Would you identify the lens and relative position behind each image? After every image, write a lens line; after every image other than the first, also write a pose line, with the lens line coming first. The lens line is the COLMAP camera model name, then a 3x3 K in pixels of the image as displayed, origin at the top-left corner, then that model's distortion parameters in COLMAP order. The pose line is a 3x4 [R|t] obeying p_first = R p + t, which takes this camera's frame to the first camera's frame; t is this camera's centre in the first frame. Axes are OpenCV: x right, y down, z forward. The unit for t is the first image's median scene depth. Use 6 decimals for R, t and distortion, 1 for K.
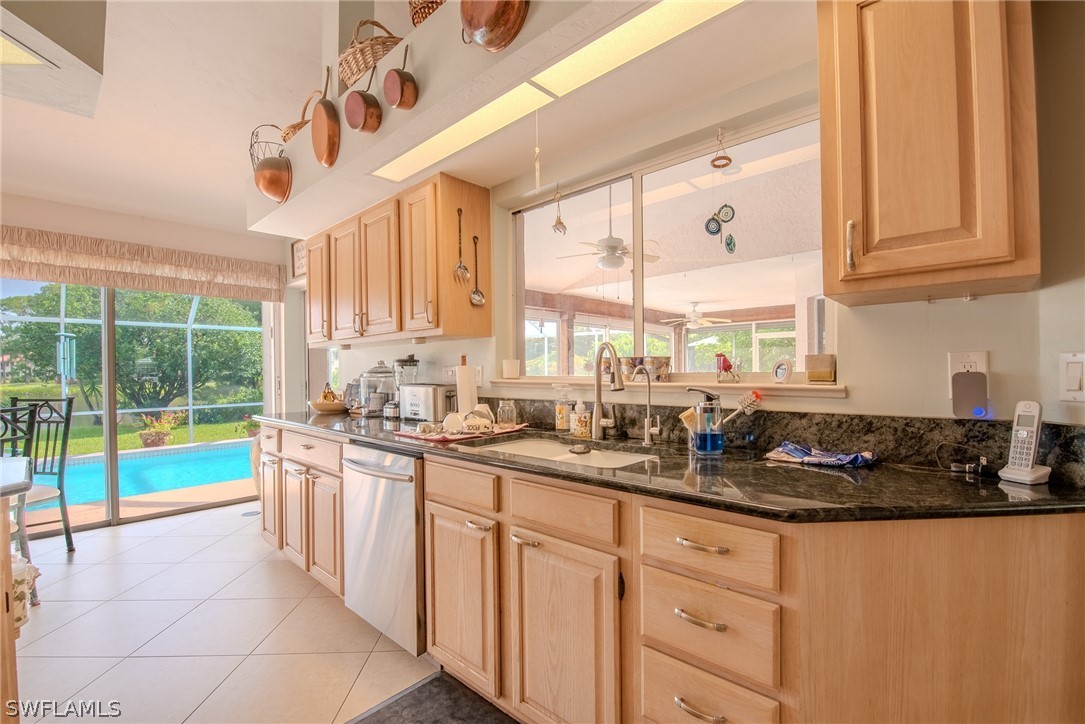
lens RADIAL K [[472.2, 0, 548.6], [0, 472.2, 371.7], [0, 0, 1]] dist [-0.000457, -0.010911]
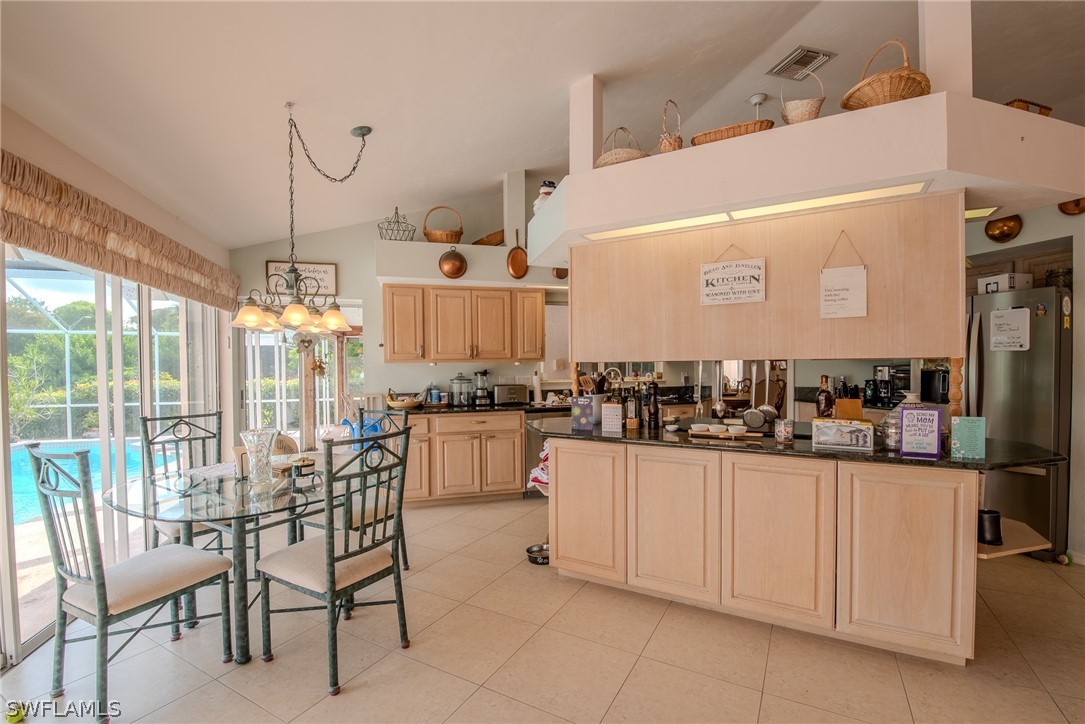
lens RADIAL K [[471.4, 0, 553.9], [0, 471.4, 375.9], [0, 0, 1]] dist [-0.000095, 0.000026]
pose [[0.521404, -0.014768, 0.853182, -3.089340], [0.006583, 0.999890, 0.013284, -0.061281], [-0.853285, -0.001310, 0.521443, -0.281888]]
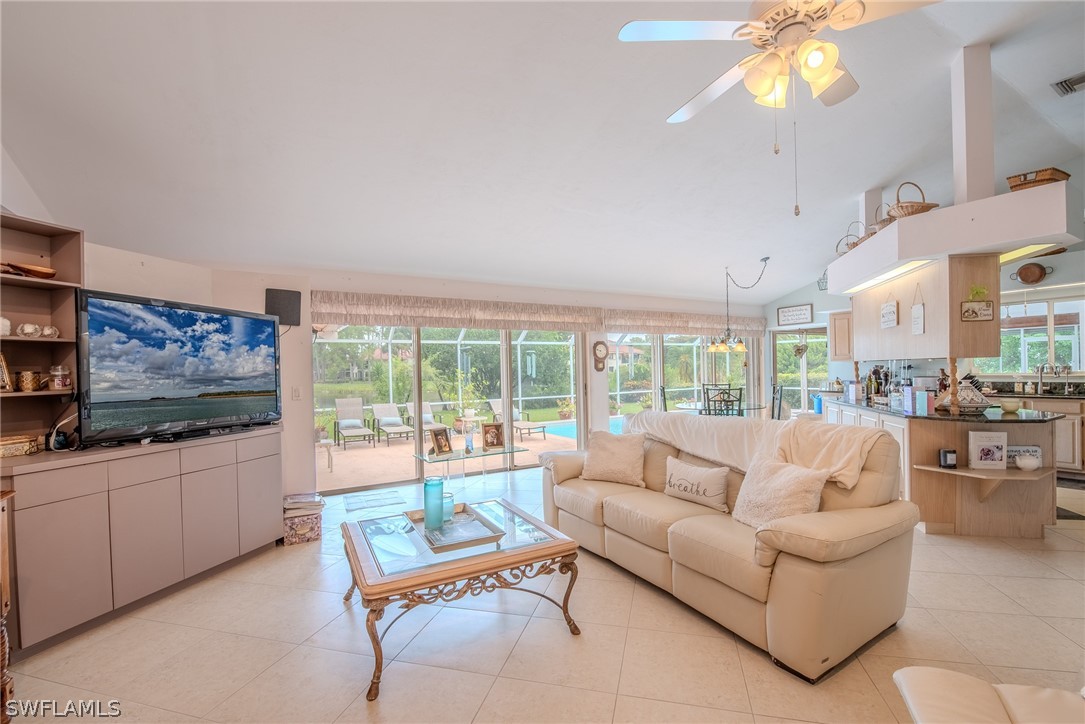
lens RADIAL K [[472.2, 0, 548.6], [0, 472.2, 371.7], [0, 0, 1]] dist [-0.000457, -0.010911]
pose [[0.955339, -0.009548, -0.295356, -2.457001], [0.010672, 0.999941, 0.002193, -0.046086], [0.295318, -0.005247, 0.955385, -3.354814]]
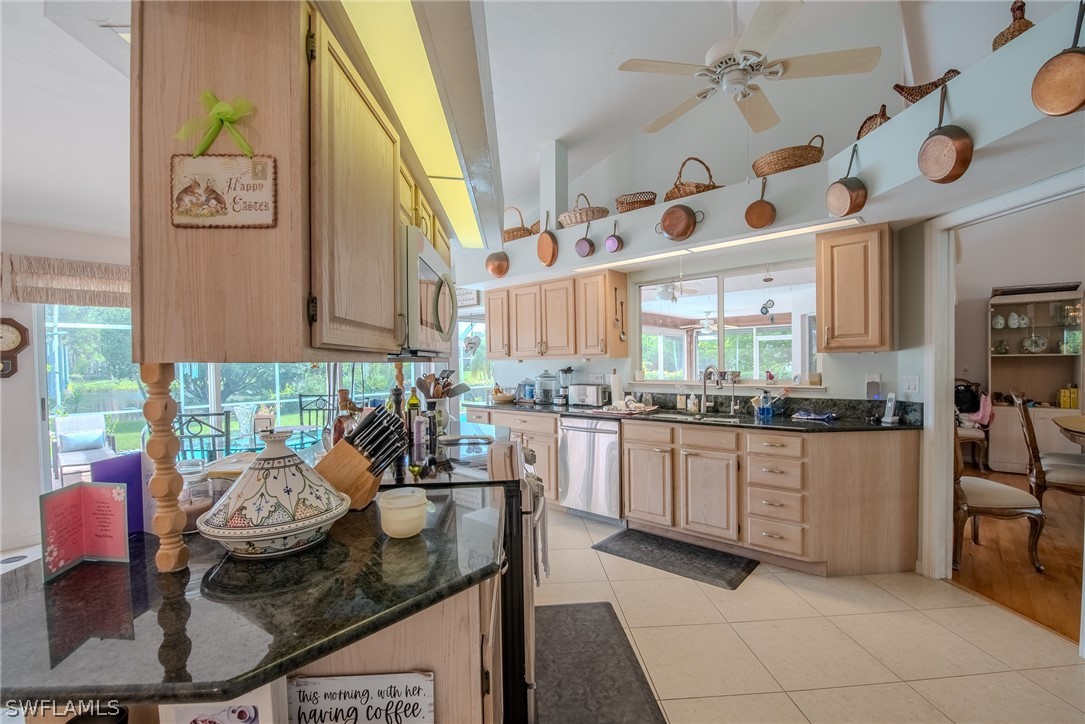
lens RADIAL K [[472.2, 0, 548.6], [0, 472.2, 371.7], [0, 0, 1]] dist [-0.000457, -0.010911]
pose [[0.999750, -0.005840, 0.021578, -0.736629], [0.005500, 0.999860, 0.015807, -0.081940], [-0.021667, -0.015685, 0.999642, -1.214239]]
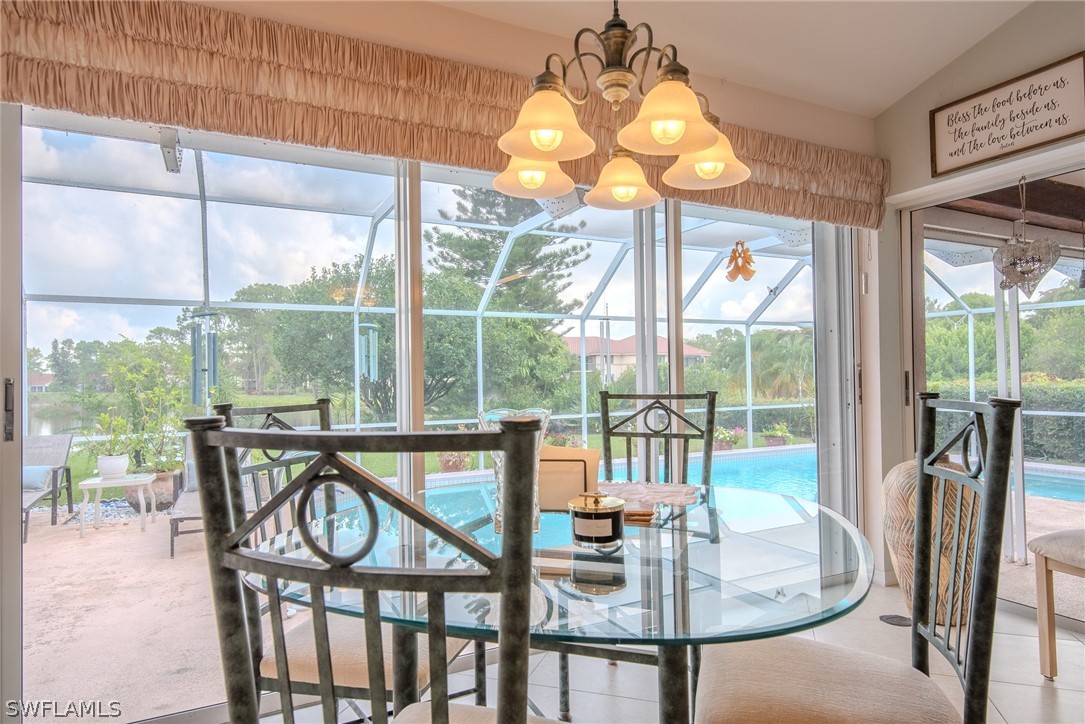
lens RADIAL K [[638.2, 0, 542.6], [0, 638.2, 377.2], [0, 0, 1]] dist [0.004468, 0.000456]
pose [[0.933054, -0.006800, -0.359672, -1.927760], [0.004563, 0.999965, -0.007067, 0.086863], [0.359707, 0.004952, 0.933052, 0.478918]]
